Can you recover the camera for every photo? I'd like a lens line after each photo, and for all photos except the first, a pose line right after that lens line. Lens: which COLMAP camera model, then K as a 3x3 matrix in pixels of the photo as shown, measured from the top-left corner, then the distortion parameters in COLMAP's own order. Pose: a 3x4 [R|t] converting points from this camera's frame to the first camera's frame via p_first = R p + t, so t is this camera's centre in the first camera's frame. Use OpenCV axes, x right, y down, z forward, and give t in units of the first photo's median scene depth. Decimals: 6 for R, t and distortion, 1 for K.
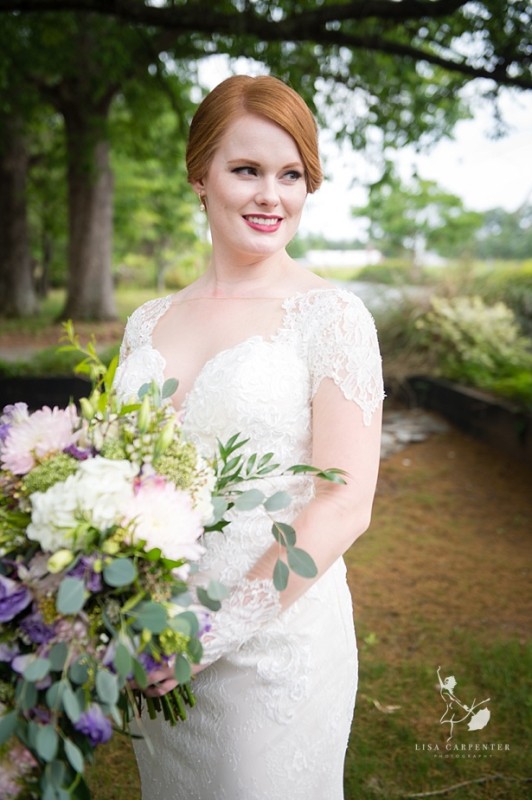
lens RADIAL K [[1072.0, 0, 242.4], [0, 1072.0, 382.9], [0, 0, 1]] dist [0.143101, 0.000000]
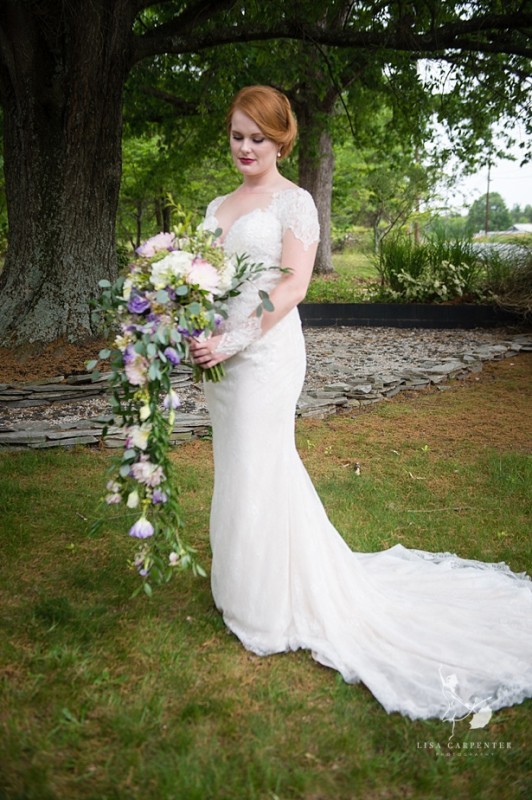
lens RADIAL K [[872.1, 0, 258.9], [0, 872.1, 396.1], [0, 0, 1]] dist [0.056114, 0.000000]
pose [[0.975095, 0.038192, -0.218474, 0.072366], [-0.022511, 0.997018, 0.073816, 0.034644], [0.220641, -0.067060, 0.973047, -0.128717]]
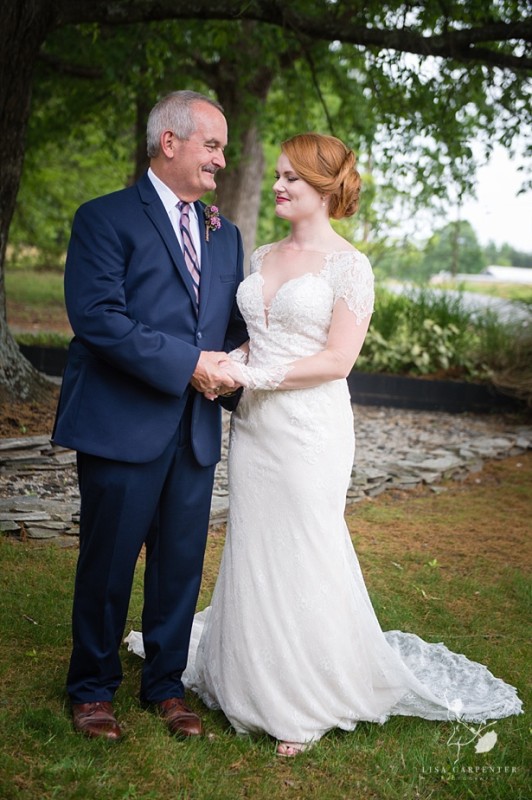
lens RADIAL K [[1338.5, 0, 249.2], [0, 1338.5, 400.4], [0, 0, 1]] dist [0.135908, 0.000000]
pose [[0.989267, 0.094068, -0.111812, 0.030311], [-0.095529, 0.995396, -0.007768, 0.042948], [0.110567, 0.018366, 0.993699, -0.284764]]
